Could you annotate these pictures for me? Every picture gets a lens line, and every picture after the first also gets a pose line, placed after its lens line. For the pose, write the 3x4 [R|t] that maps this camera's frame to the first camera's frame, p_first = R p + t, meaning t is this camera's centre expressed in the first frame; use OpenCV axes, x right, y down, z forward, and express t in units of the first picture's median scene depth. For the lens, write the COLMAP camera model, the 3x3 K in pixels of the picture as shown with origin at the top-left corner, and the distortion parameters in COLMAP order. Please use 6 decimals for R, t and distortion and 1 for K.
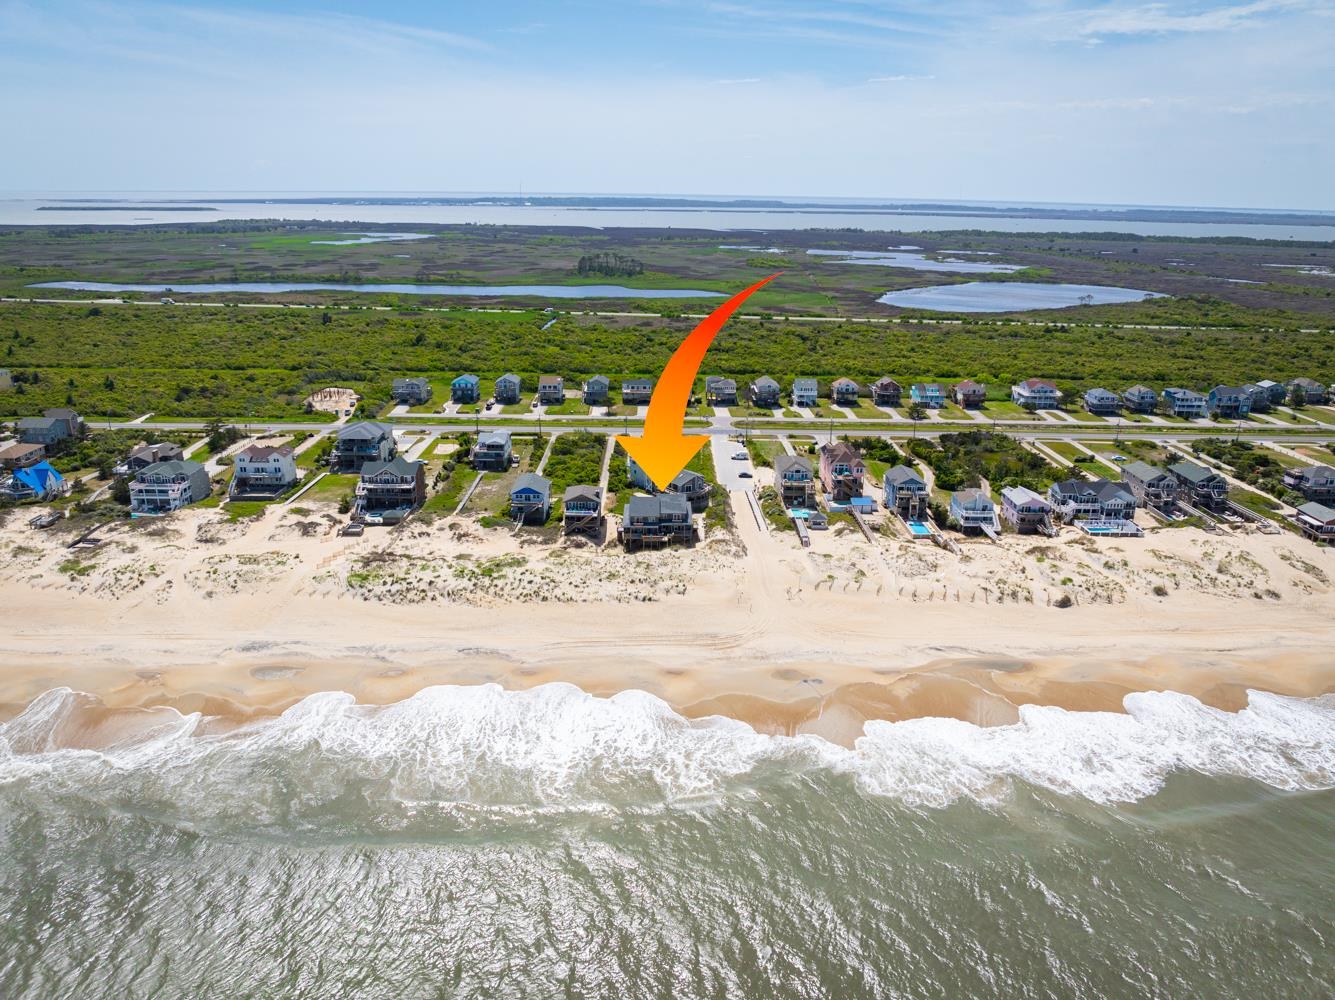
lens RADIAL K [[939.1, 0, 667.5], [0, 939.1, 500.0], [0, 0, 1]] dist [-0.027804, 0.003887]
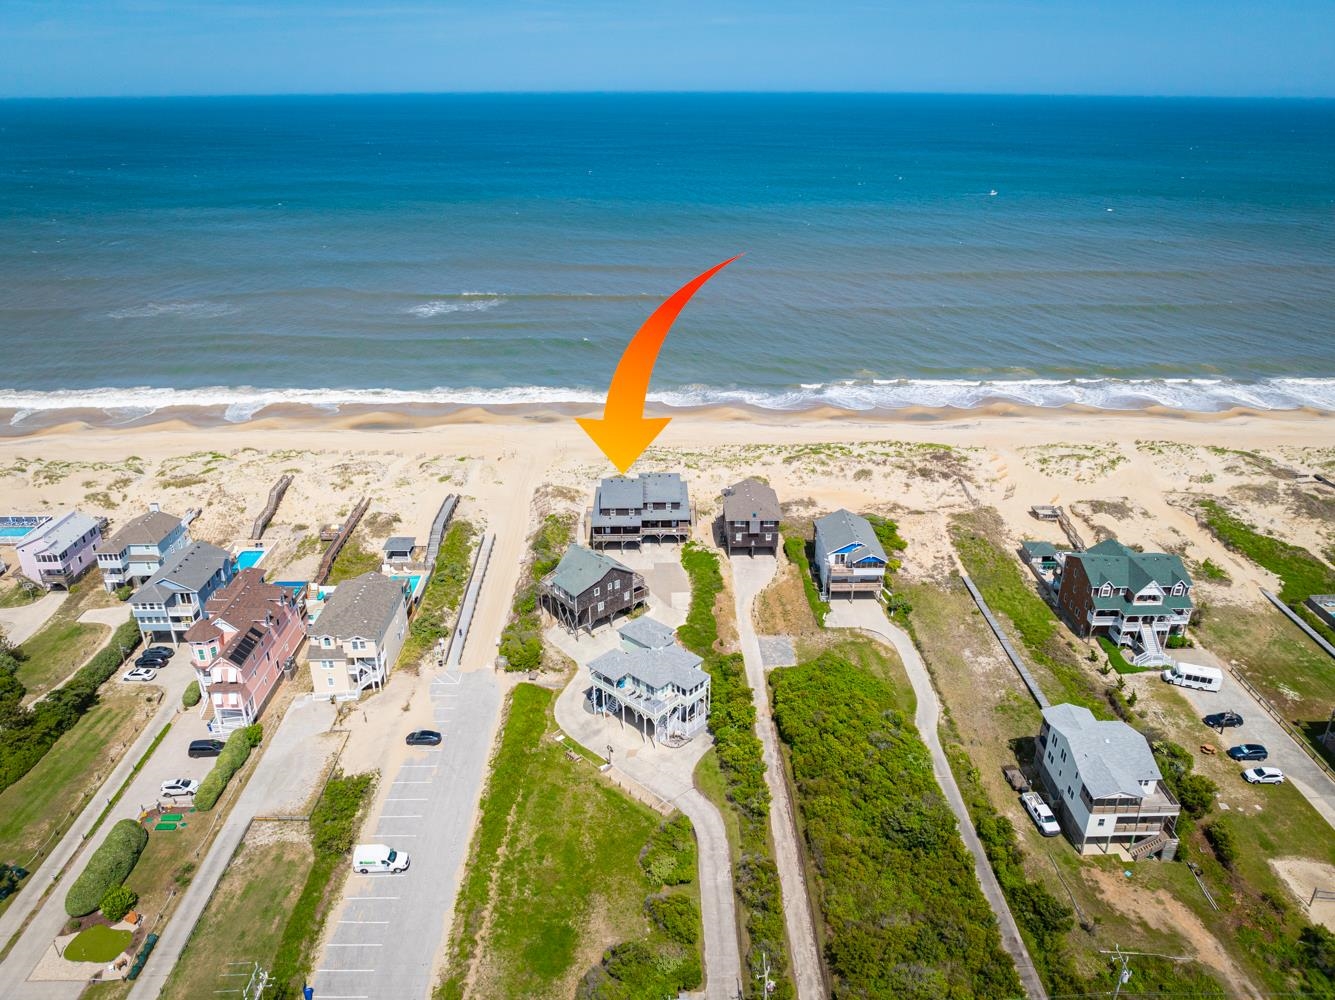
lens RADIAL K [[944.8, 0, 669.5], [0, 944.8, 497.9], [0, 0, 1]] dist [-0.036287, 0.004023]
pose [[-0.999902, -0.008429, -0.011210, -0.022575], [-0.013773, 0.741004, 0.671359, -0.432724], [0.002648, 0.671448, -0.741047, 1.398533]]
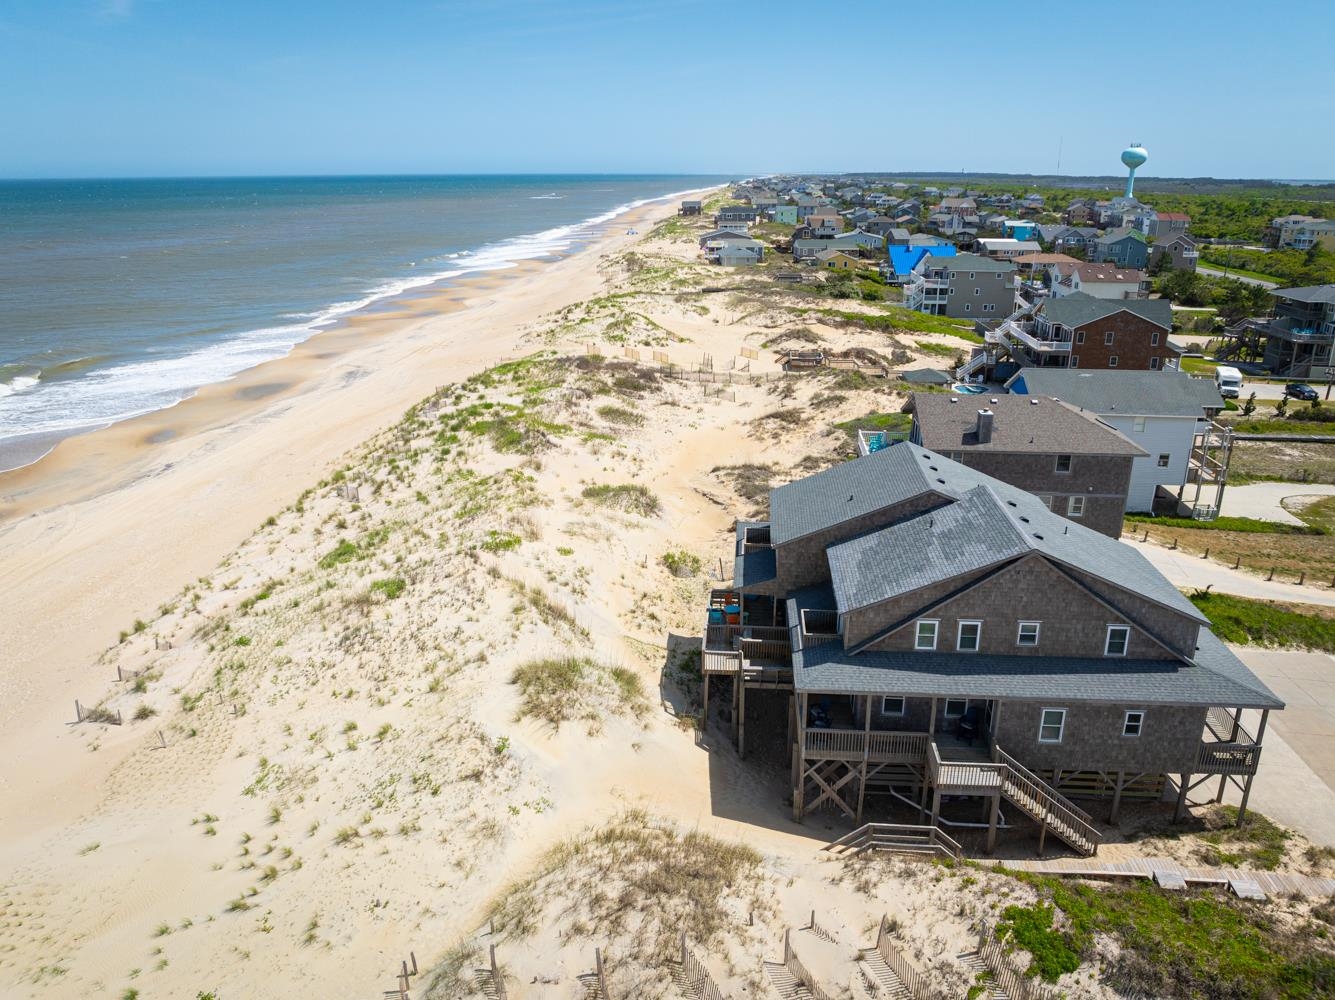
lens RADIAL K [[952.6, 0, 671.5], [0, 952.6, 495.0], [0, 0, 1]] dist [-0.035626, 0.004441]
pose [[-0.088775, 0.309593, -0.946716, 0.142050], [-0.316565, 0.892418, 0.321521, -0.038100], [0.944408, 0.328240, 0.018782, 0.855836]]
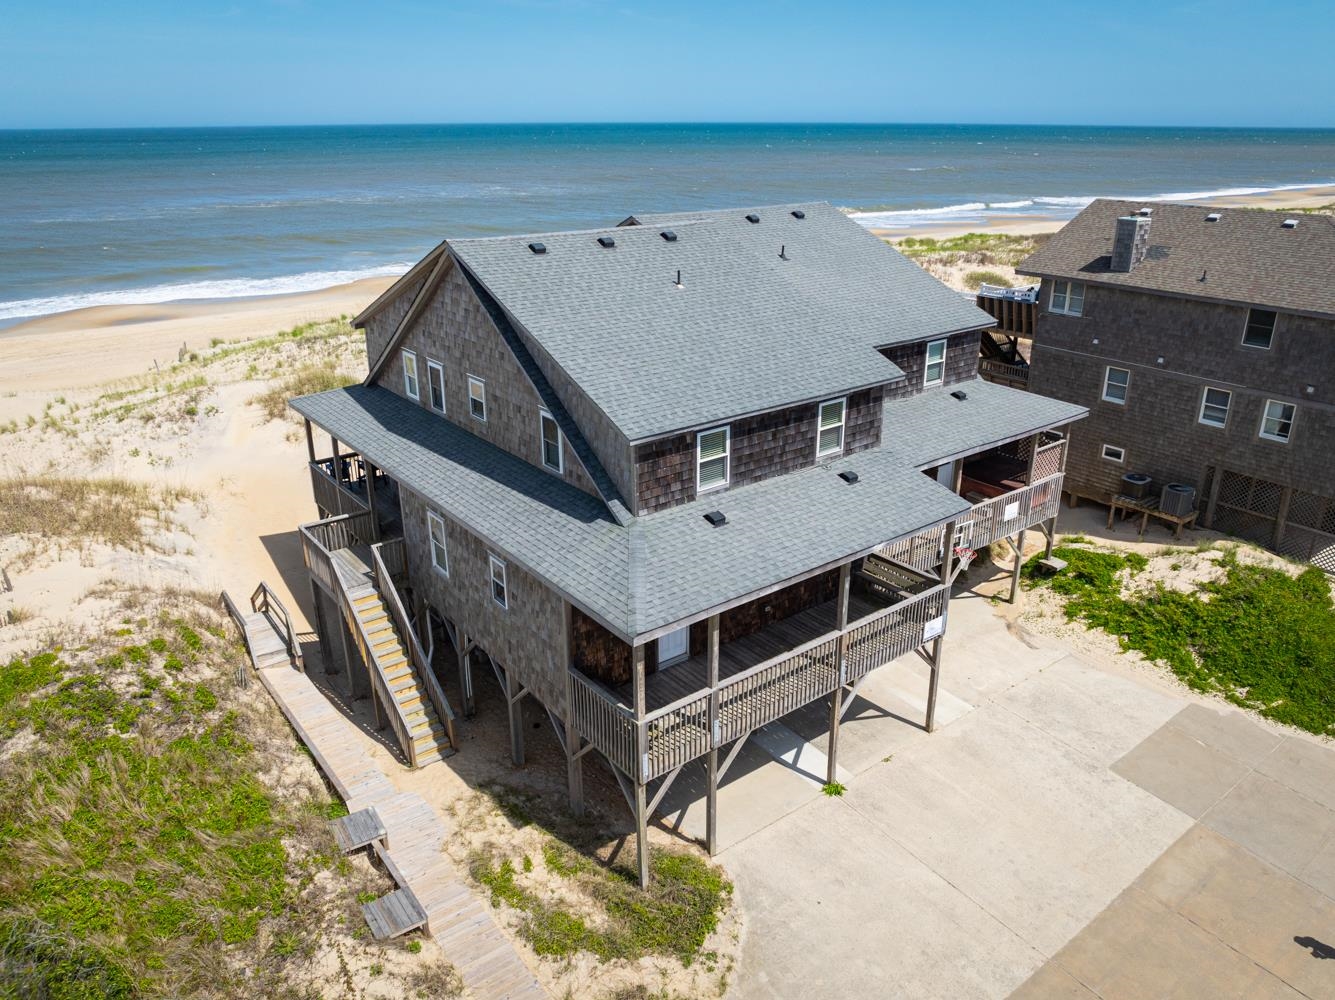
lens RADIAL K [[939.1, 0, 667.5], [0, 939.1, 500.0], [0, 0, 1]] dist [-0.027804, 0.003887]
pose [[-0.796229, 0.215390, -0.565356, 0.051426], [-0.198665, 0.789575, 0.580606, -0.037108], [0.571448, 0.574612, -0.585892, 0.974744]]
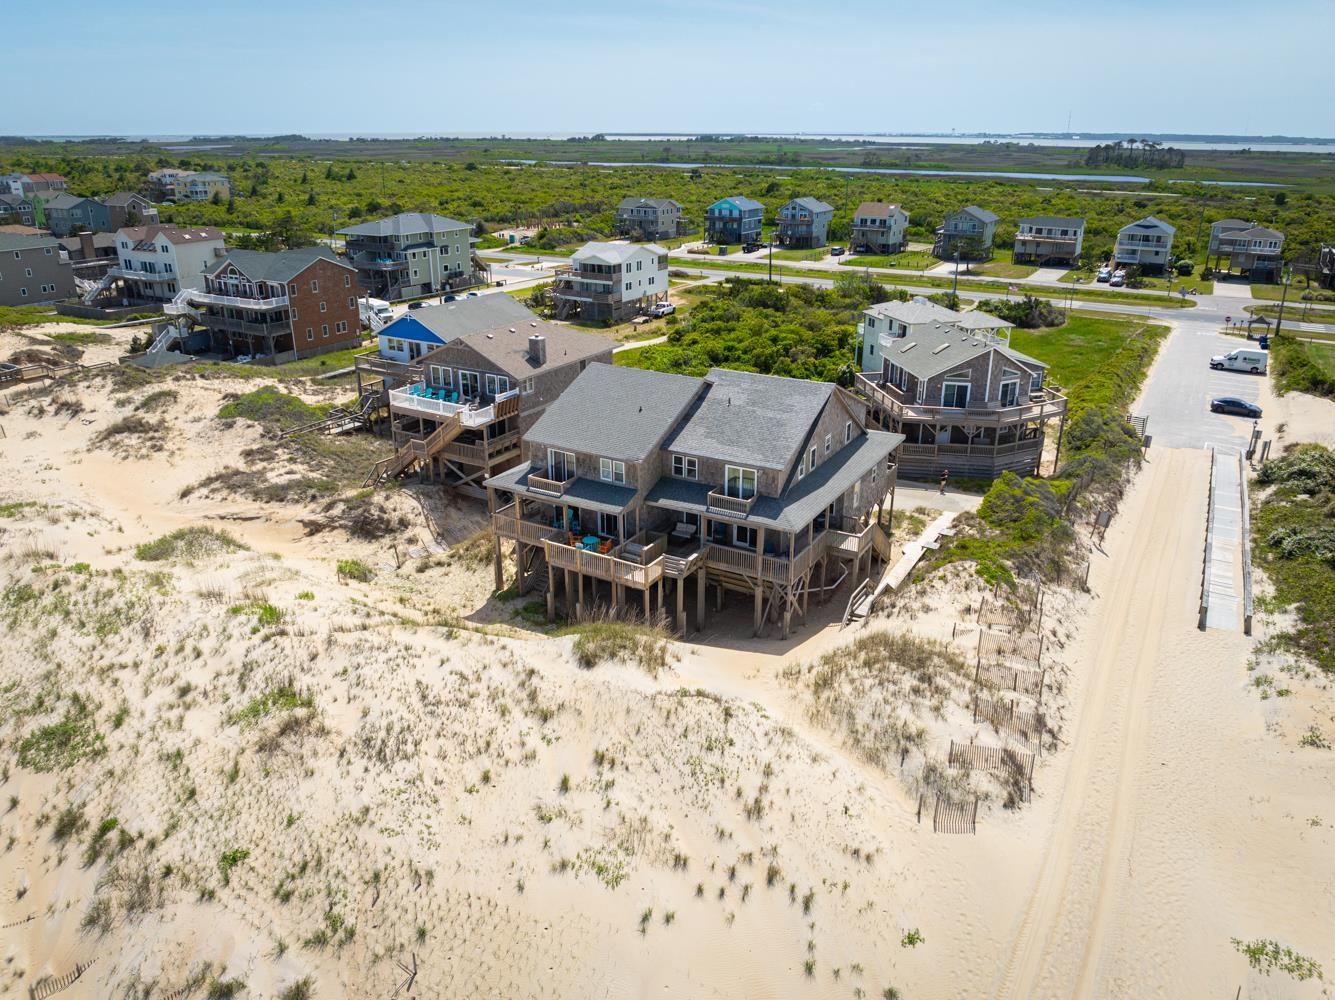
lens RADIAL K [[952.6, 0, 671.5], [0, 952.6, 495.0], [0, 0, 1]] dist [-0.035626, 0.004441]
pose [[0.860932, 0.173246, -0.478311, 0.086006], [-0.152604, 0.984876, 0.082049, 0.005623], [0.485292, 0.002353, 0.874349, 0.721472]]
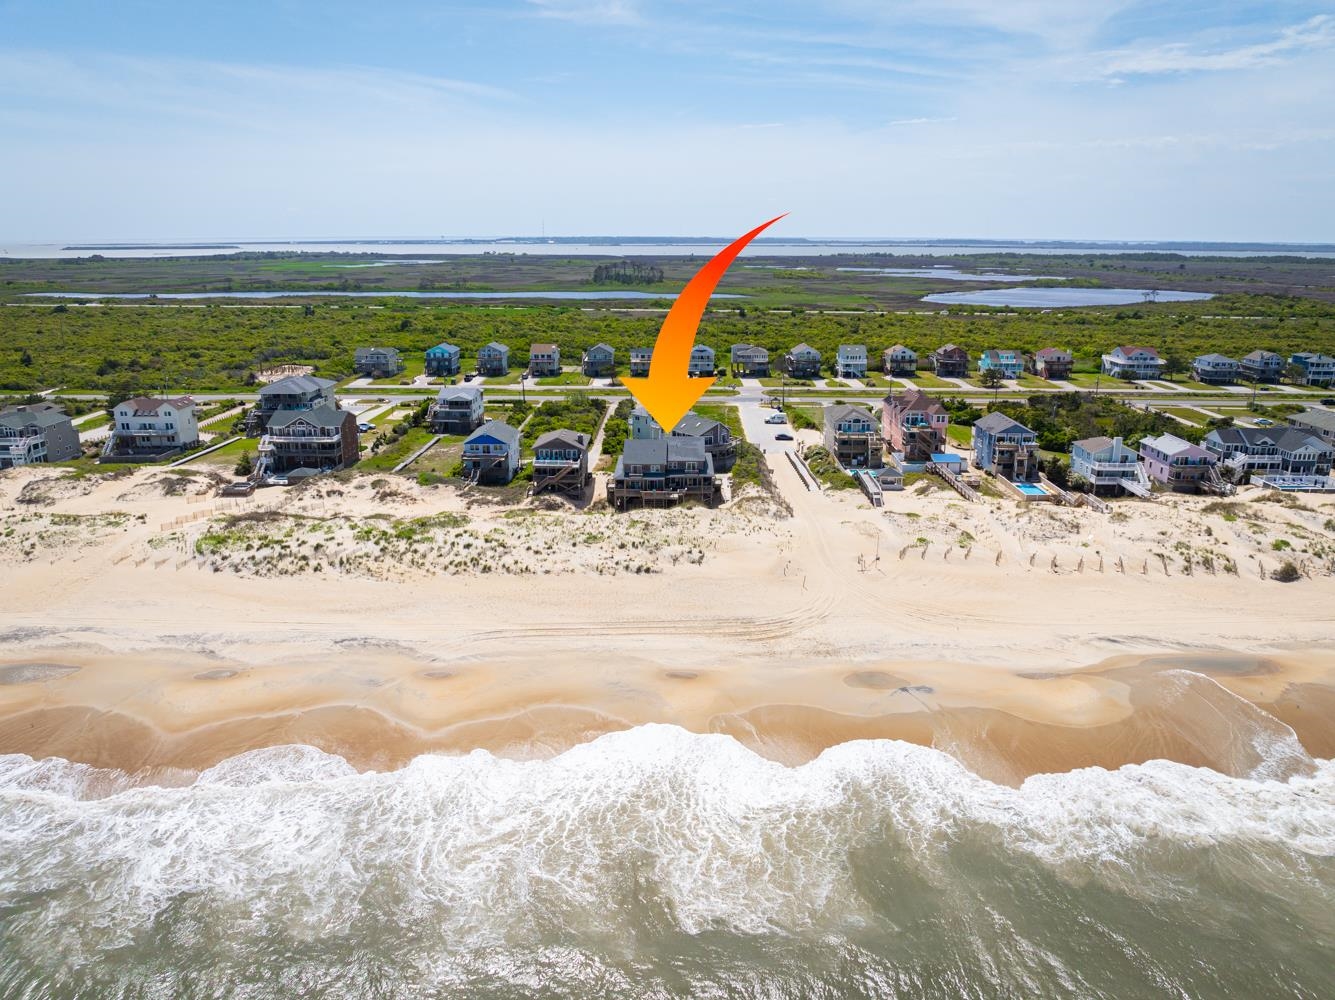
lens RADIAL K [[944.8, 0, 669.5], [0, 944.8, 497.9], [0, 0, 1]] dist [-0.036287, 0.004023]
pose [[0.999684, -0.004226, -0.024762, 0.009732], [0.003043, 0.998862, -0.047594, 0.066769], [0.024935, 0.047504, 0.998560, 0.264455]]
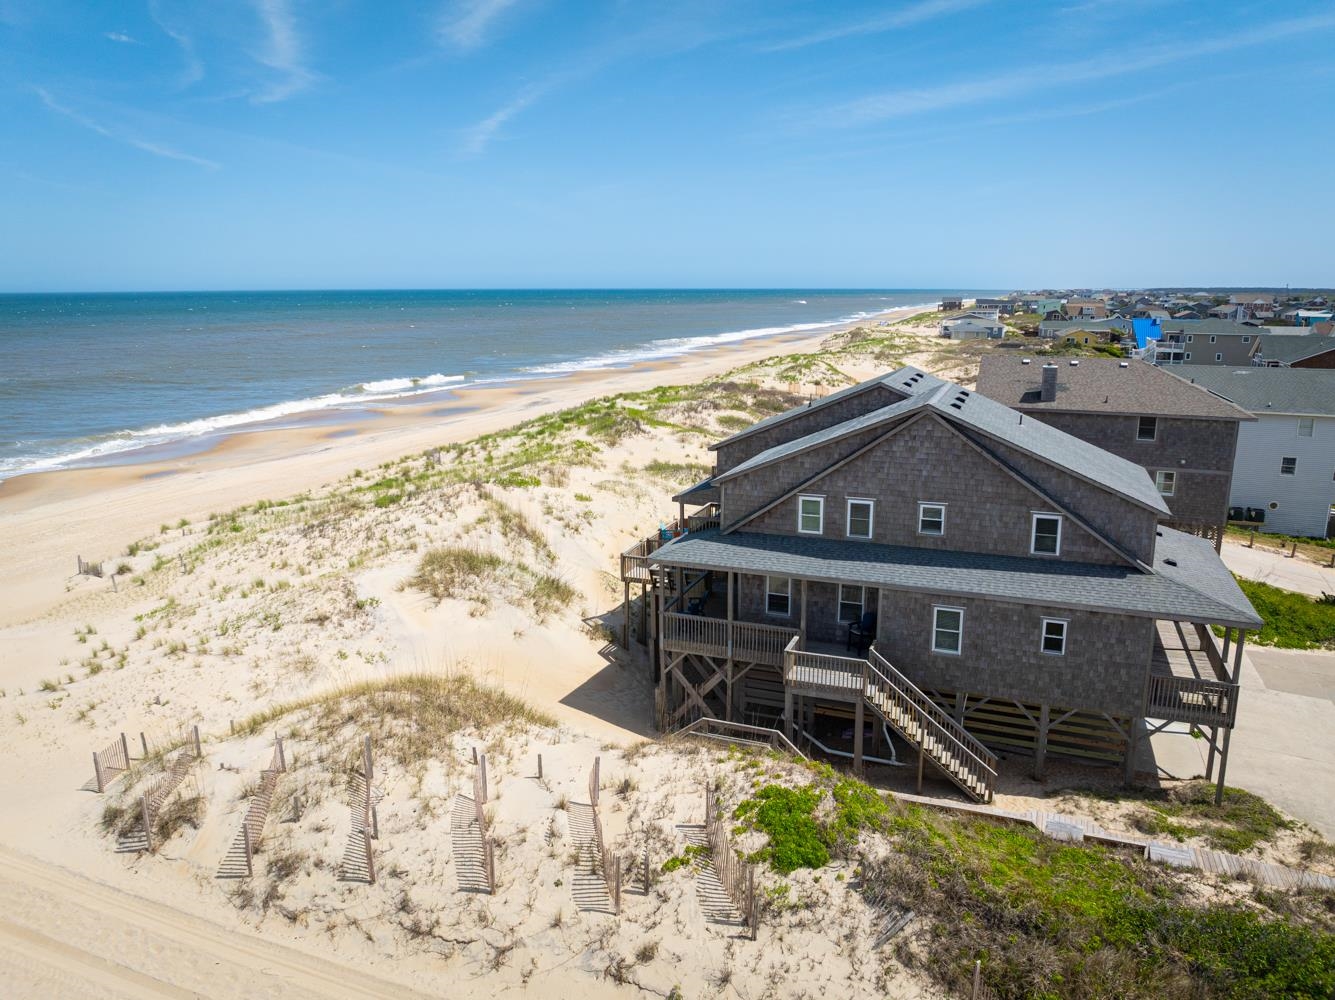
lens RADIAL K [[944.8, 0, 669.5], [0, 944.8, 497.9], [0, 0, 1]] dist [-0.036287, 0.004023]
pose [[-0.371644, 0.191842, -0.908338, 0.126128], [-0.296612, 0.902599, 0.311988, -0.020590], [0.879717, 0.385373, -0.278542, 0.915213]]
